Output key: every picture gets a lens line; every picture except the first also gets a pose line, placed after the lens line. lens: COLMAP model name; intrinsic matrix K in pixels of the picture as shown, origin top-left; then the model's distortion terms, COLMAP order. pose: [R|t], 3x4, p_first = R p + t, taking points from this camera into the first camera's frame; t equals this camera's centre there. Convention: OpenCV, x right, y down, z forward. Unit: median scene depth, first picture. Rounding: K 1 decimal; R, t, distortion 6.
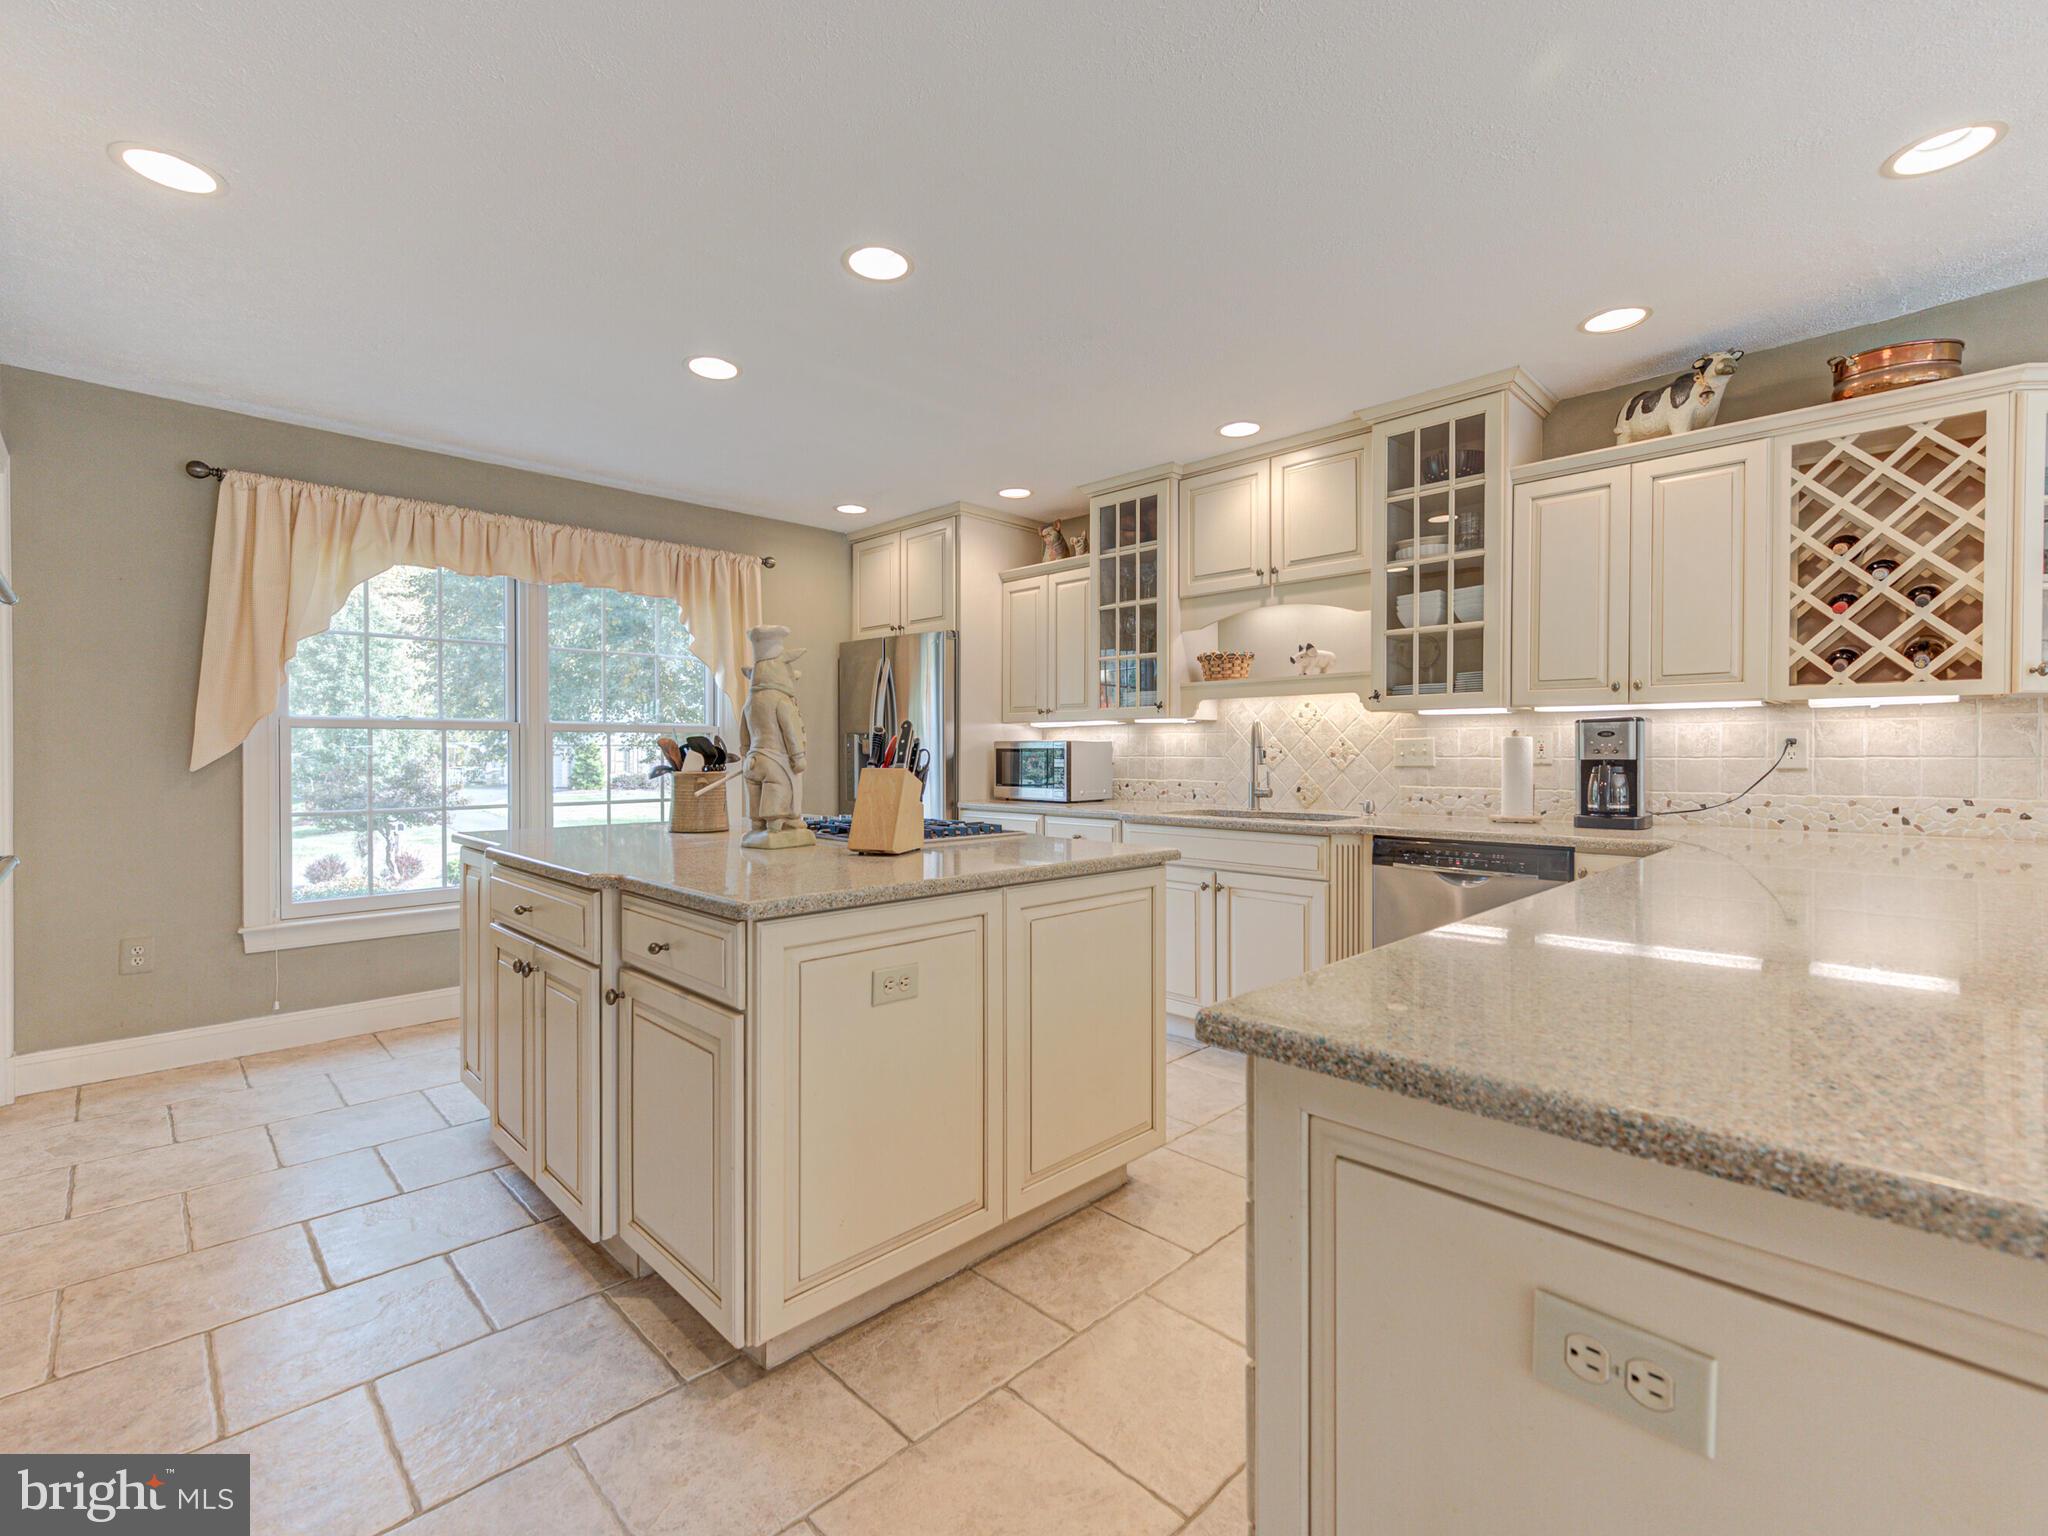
lens RADIAL K [[933.6, 0, 1019.3], [0, 933.6, 766.2], [0, 0, 1]] dist [0.002557, 0.000045]
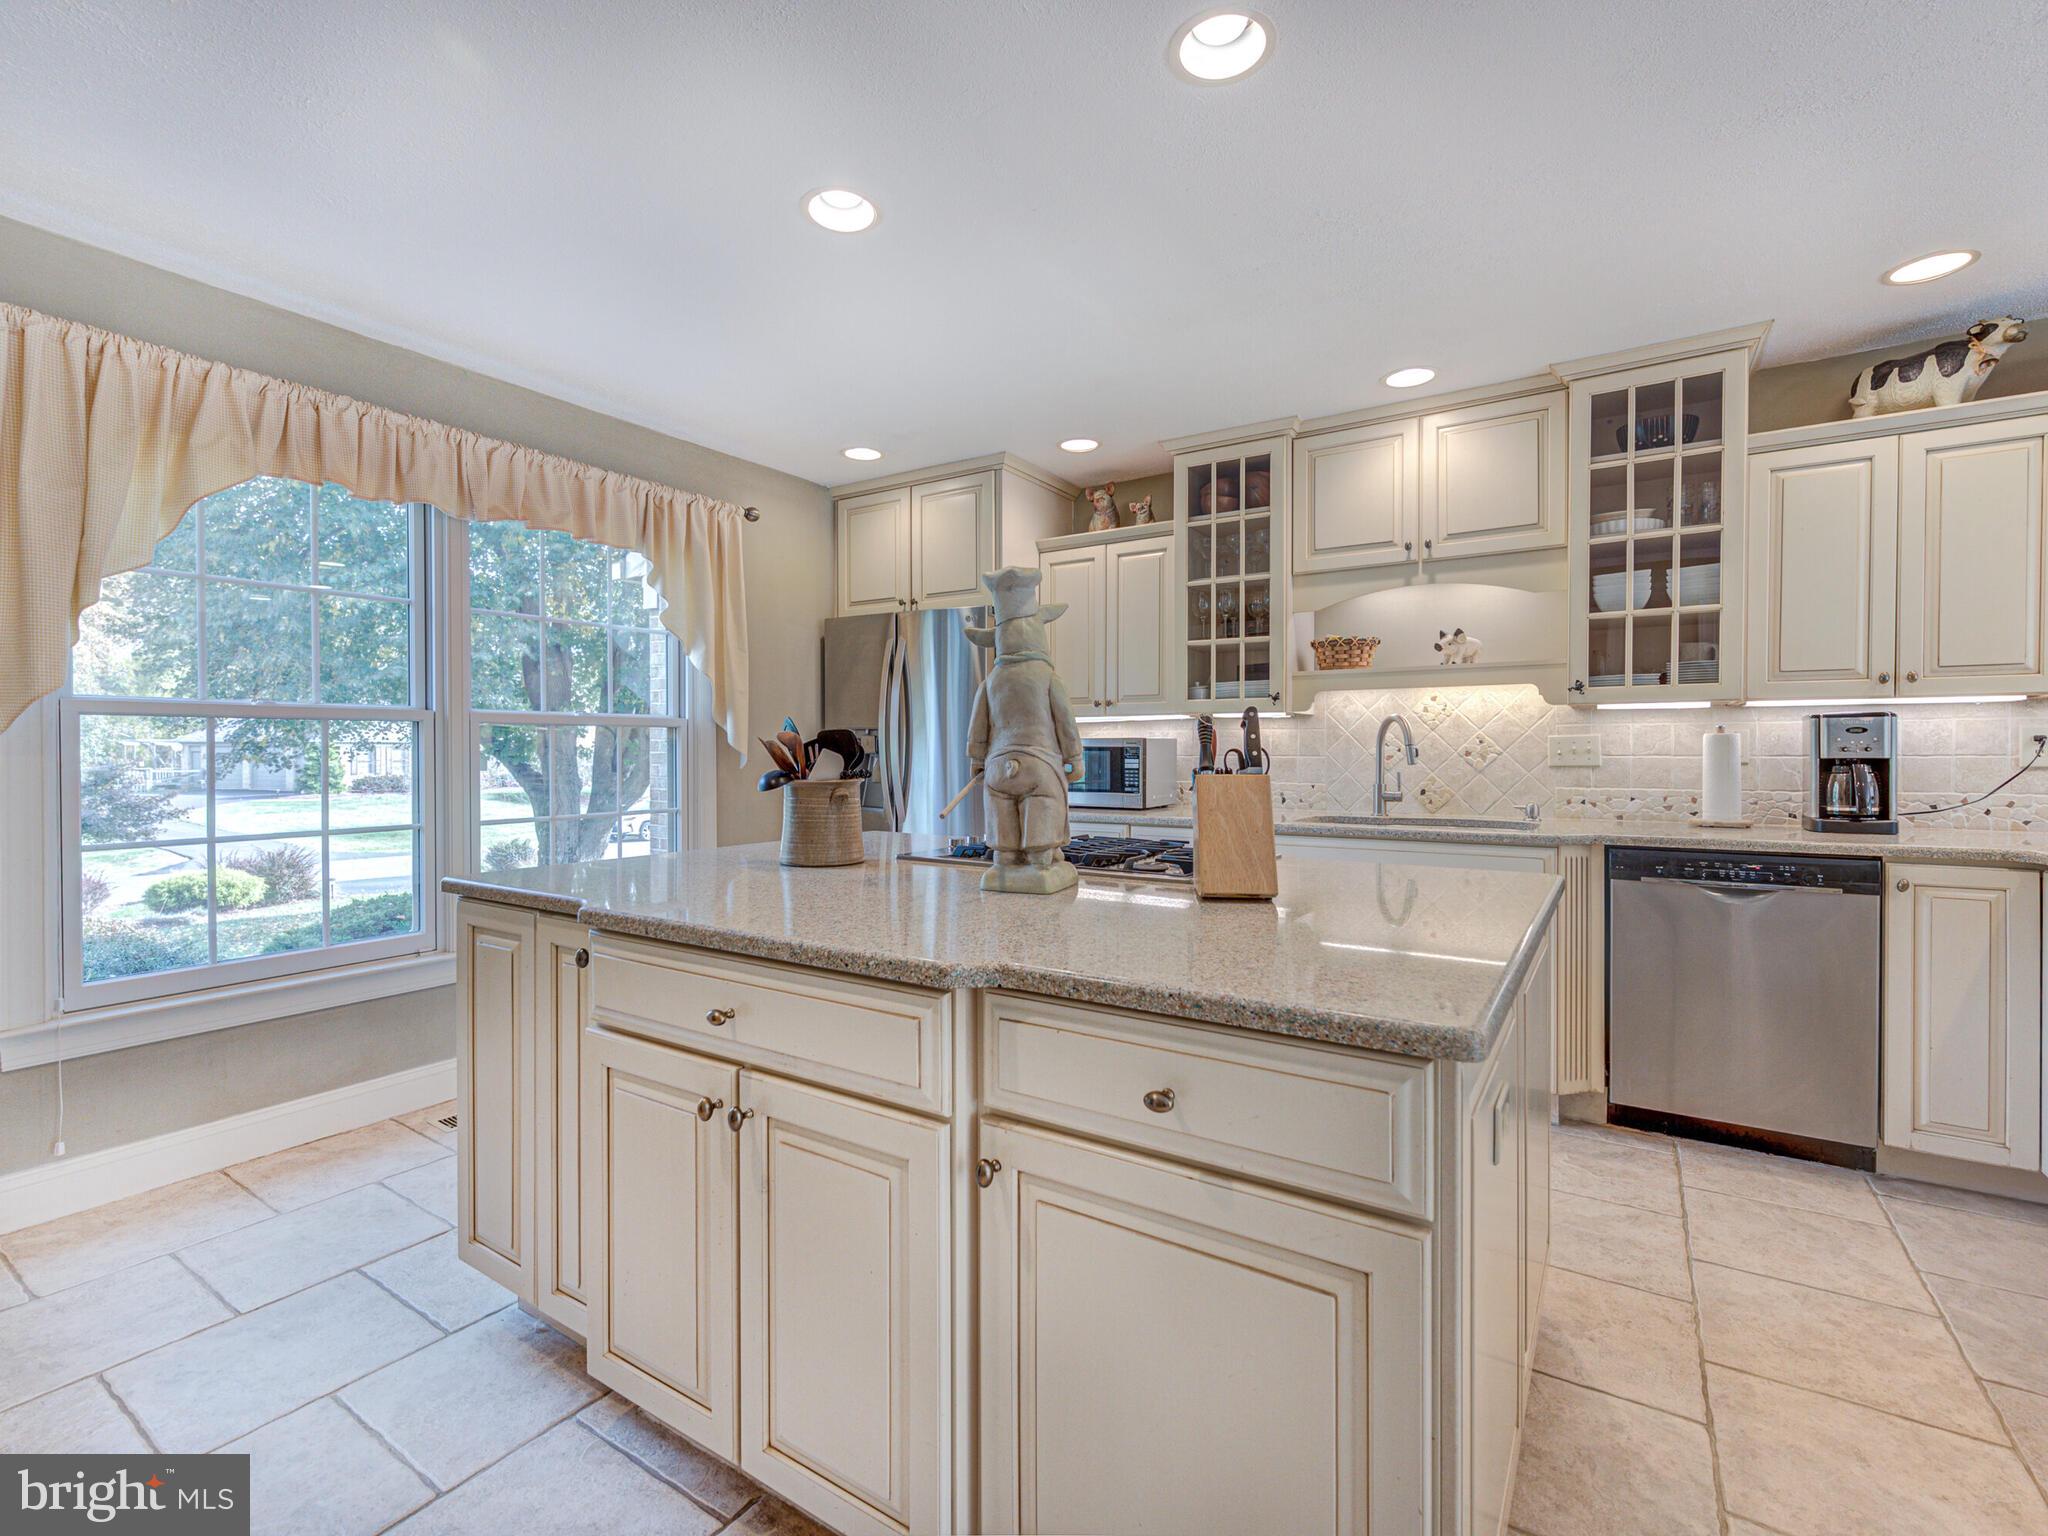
lens RADIAL K [[919.9, 0, 1024.0], [0, 919.9, 768.0], [0, 0, 1]] dist [0.002763, -0.000177]
pose [[0.974142, -0.005434, 0.225871, -0.303550], [0.004640, 0.999981, 0.004046, -0.003959], [-0.225889, -0.002893, 0.974149, 0.246315]]
